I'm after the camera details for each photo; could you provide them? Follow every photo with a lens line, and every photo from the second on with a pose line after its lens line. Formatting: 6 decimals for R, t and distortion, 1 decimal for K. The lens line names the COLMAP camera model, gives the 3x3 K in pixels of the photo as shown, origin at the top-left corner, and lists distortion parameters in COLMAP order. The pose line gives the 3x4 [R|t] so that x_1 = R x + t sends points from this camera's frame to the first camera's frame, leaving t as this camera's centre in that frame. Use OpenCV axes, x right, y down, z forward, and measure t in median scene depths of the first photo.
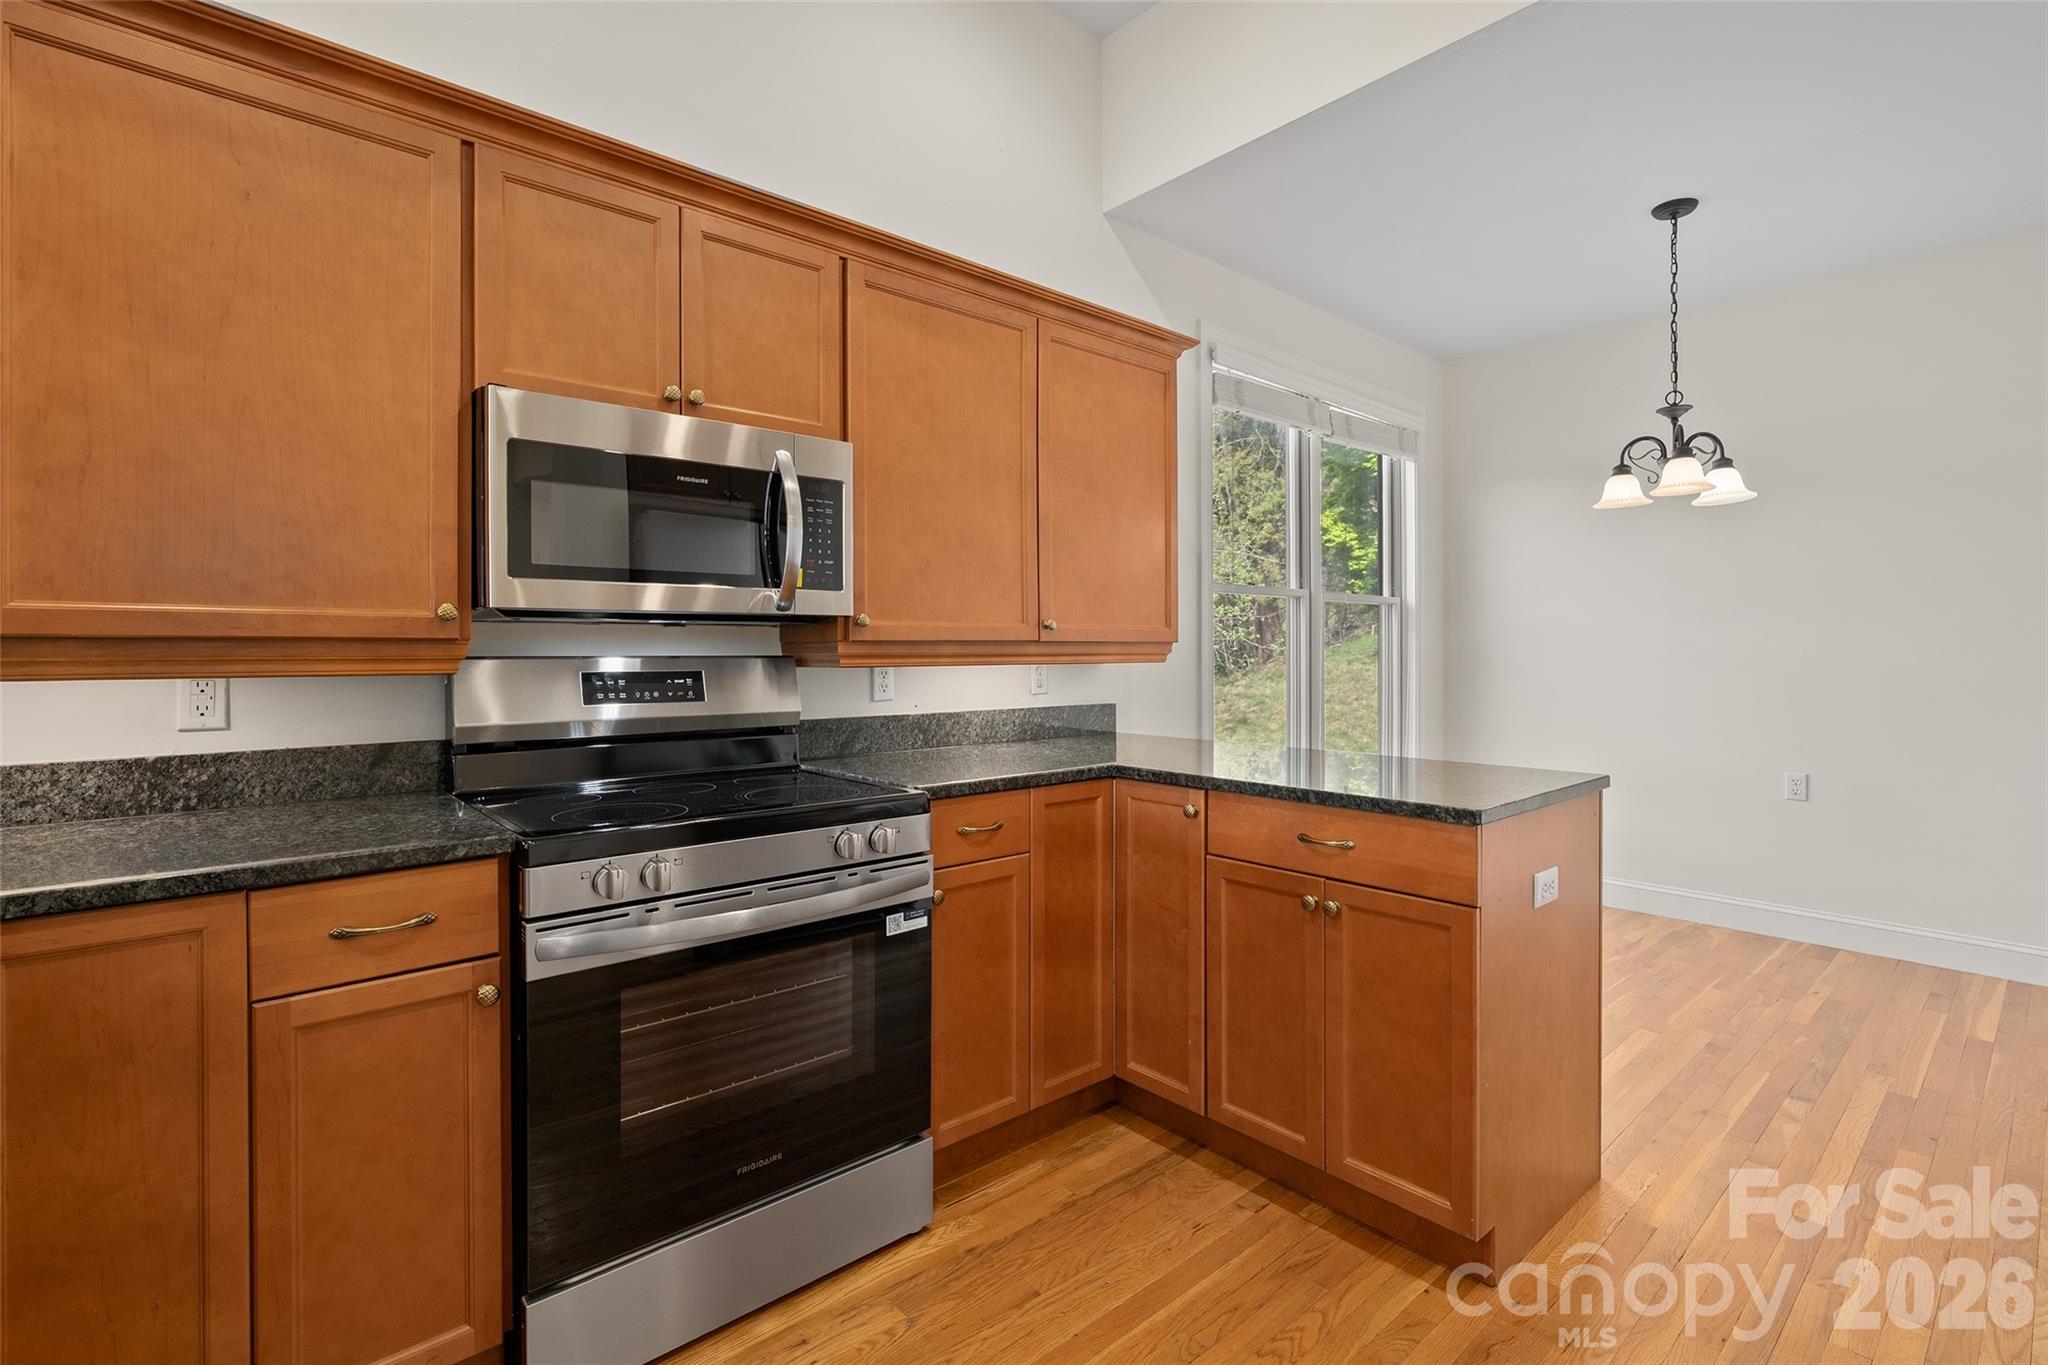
lens RADIAL K [[933.5, 0, 1010.1], [0, 933.5, 654.8], [0, 0, 1]] dist [-0.003924, 0.001683]
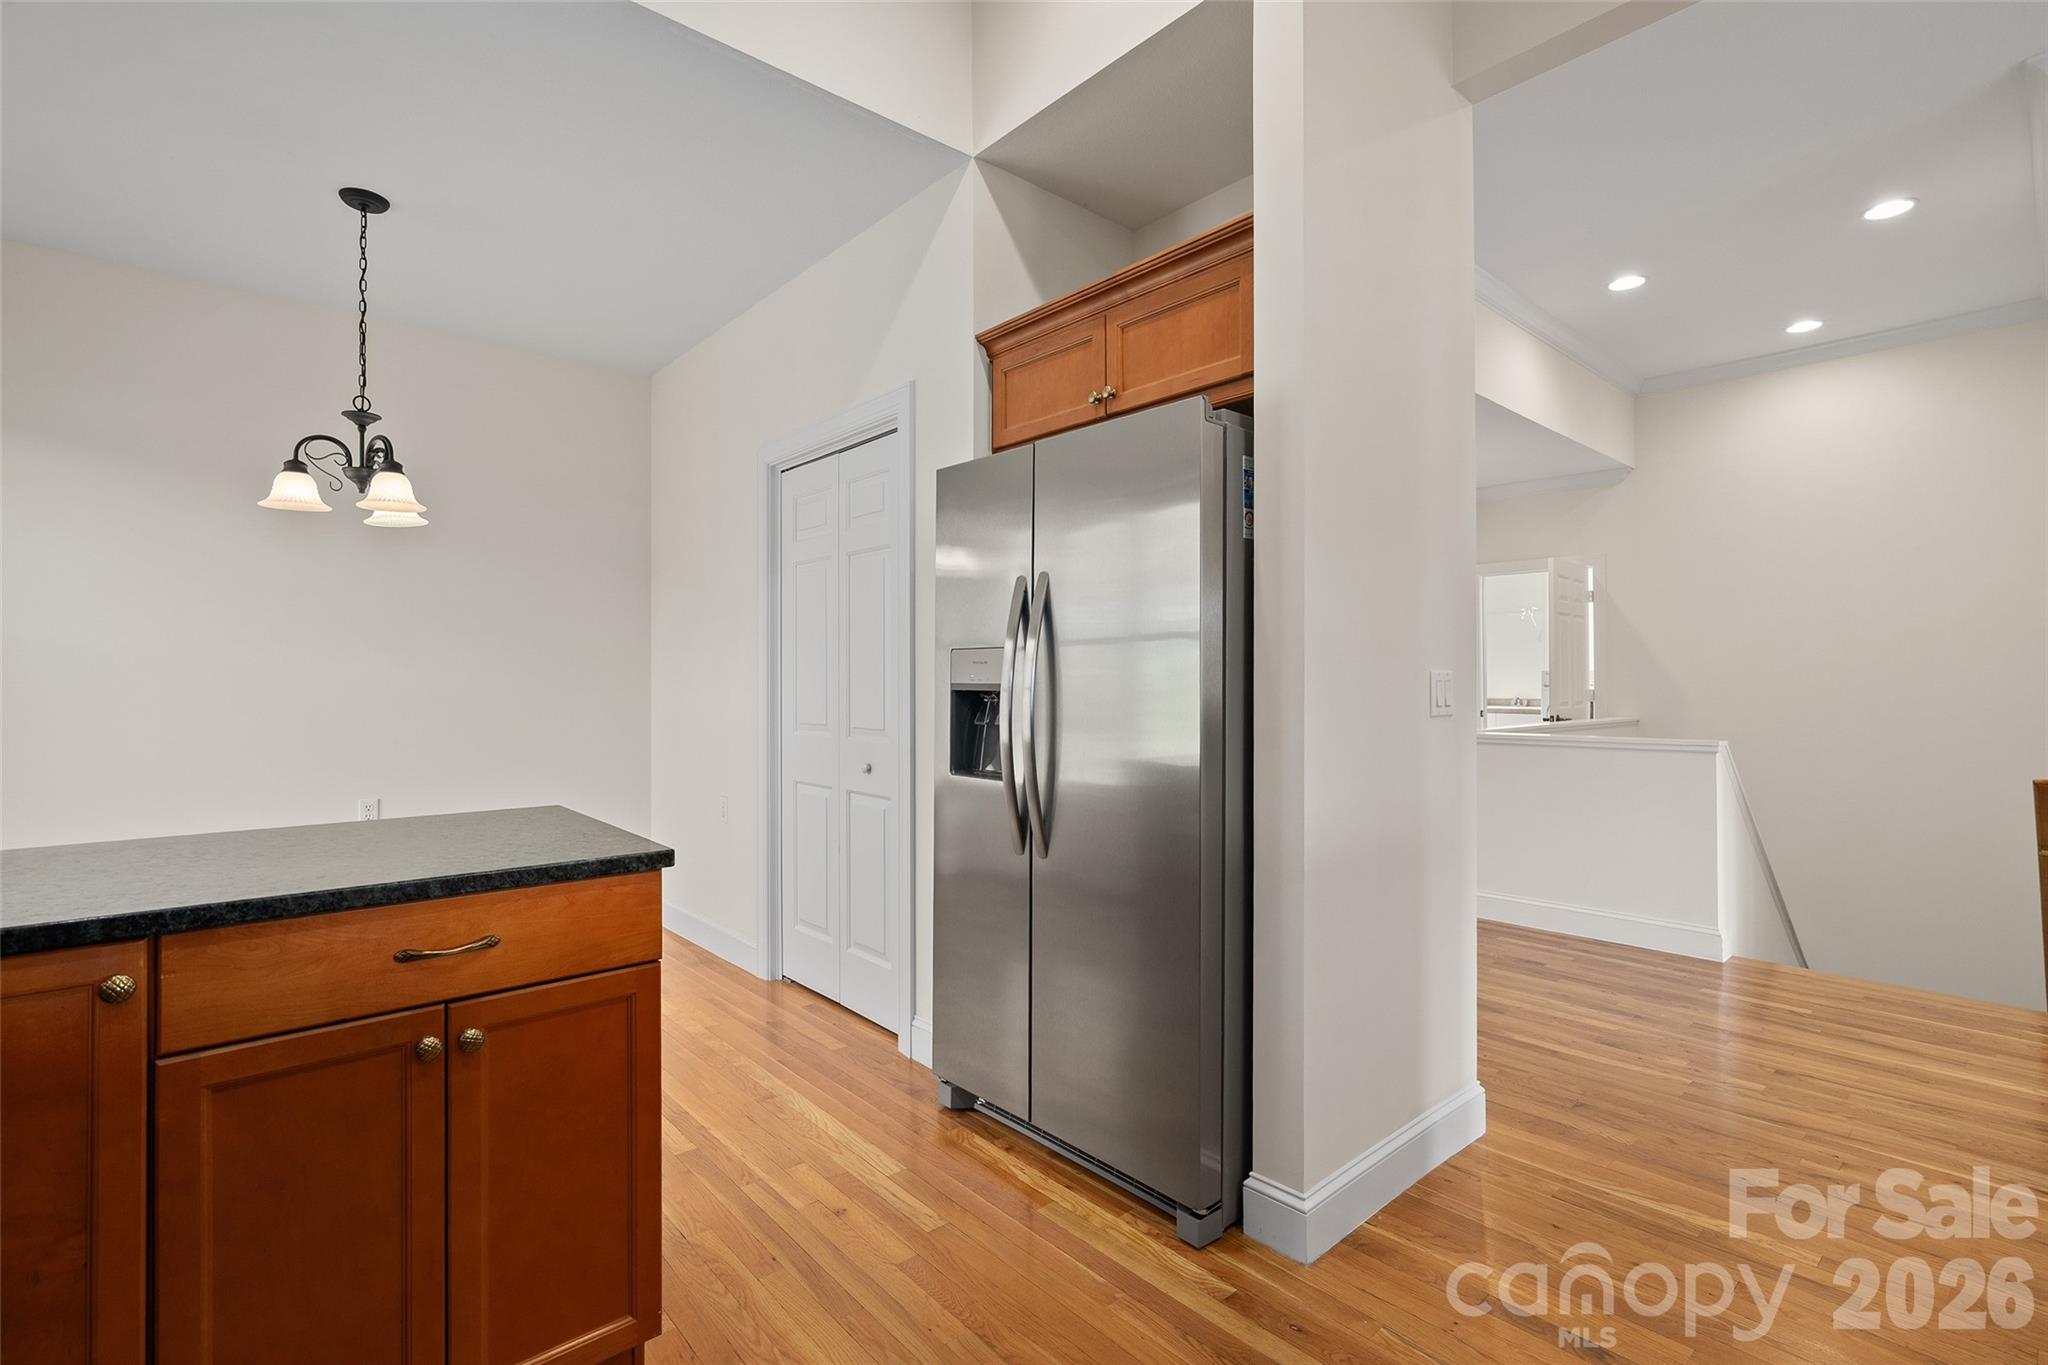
lens RADIAL K [[933.5, 0, 1021.6], [0, 933.5, 672.4], [0, 0, 1]] dist [-0.003924, 0.001683]
pose [[-0.003897, 0.008634, 0.999955, -0.300607], [0.004835, 0.999951, -0.008615, 0.003569], [-0.999981, 0.004801, -0.003939, 0.492660]]
